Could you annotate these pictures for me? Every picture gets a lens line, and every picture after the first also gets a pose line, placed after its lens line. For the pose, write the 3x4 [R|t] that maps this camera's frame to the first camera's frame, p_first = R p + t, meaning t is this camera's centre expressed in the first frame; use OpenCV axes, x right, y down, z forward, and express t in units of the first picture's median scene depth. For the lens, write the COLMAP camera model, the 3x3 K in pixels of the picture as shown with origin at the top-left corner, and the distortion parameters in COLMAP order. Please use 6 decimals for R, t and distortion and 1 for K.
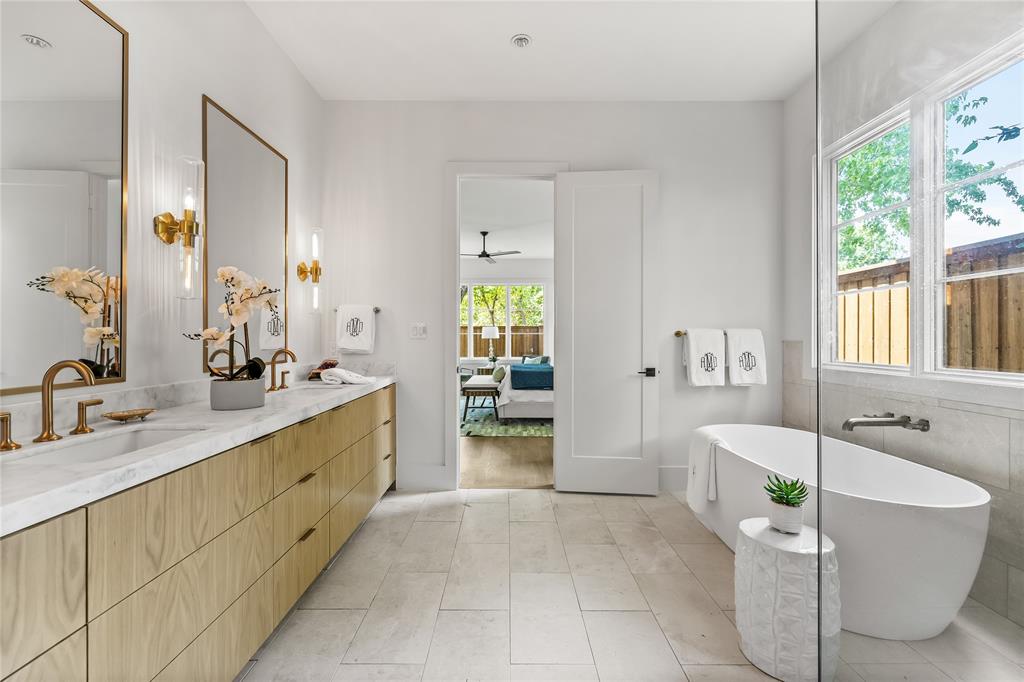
lens RADIAL K [[437.7, 0, 510.1], [0, 437.7, 339.8], [0, 0, 1]] dist [0.000426, 0.000034]
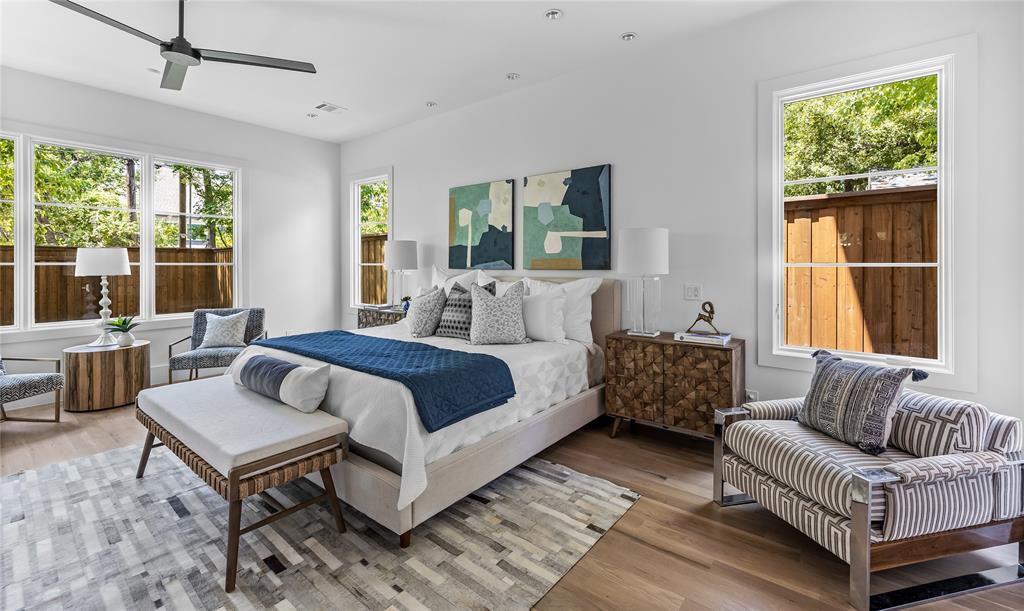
lens RADIAL K [[440.4, 0, 512.1], [0, 440.4, 267.7], [0, 0, 1]] dist [-0.000375, 0.000323]
pose [[0.619906, -0.004393, 0.784664, -0.133365], [0.002165, 0.999990, 0.003888, -0.011884], [-0.784673, -0.000712, 0.619909, 0.430703]]
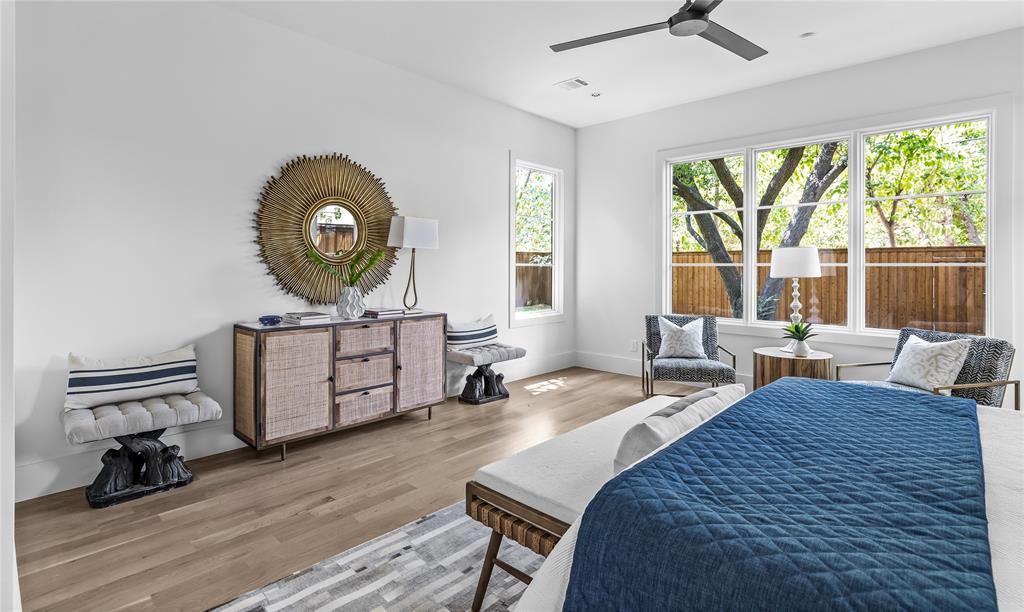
lens RADIAL K [[488.5, 0, 497.7], [0, 488.5, 269.5], [0, 0, 1]] dist [-0.008015, 0.001466]
pose [[0.720526, 0.007140, -0.693391, 0.065299], [-0.004782, 0.999974, 0.005328, -0.011210], [0.693412, -0.000523, 0.720541, 0.501845]]
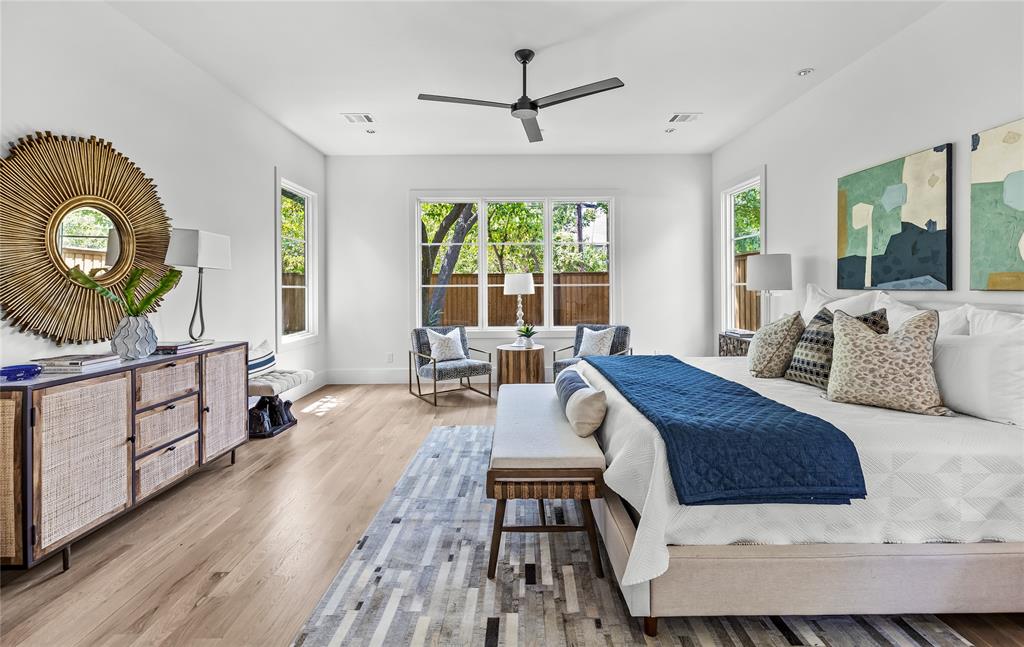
lens RADIAL K [[443.2, 0, 509.4], [0, 443.2, 289.4], [0, 0, 1]] dist [0.001461, 0.000581]
pose [[0.999988, -0.004842, -0.001006, -0.056936], [0.004845, 0.999983, 0.003208, -0.011359], [0.000990, -0.003213, 0.999994, 0.430838]]
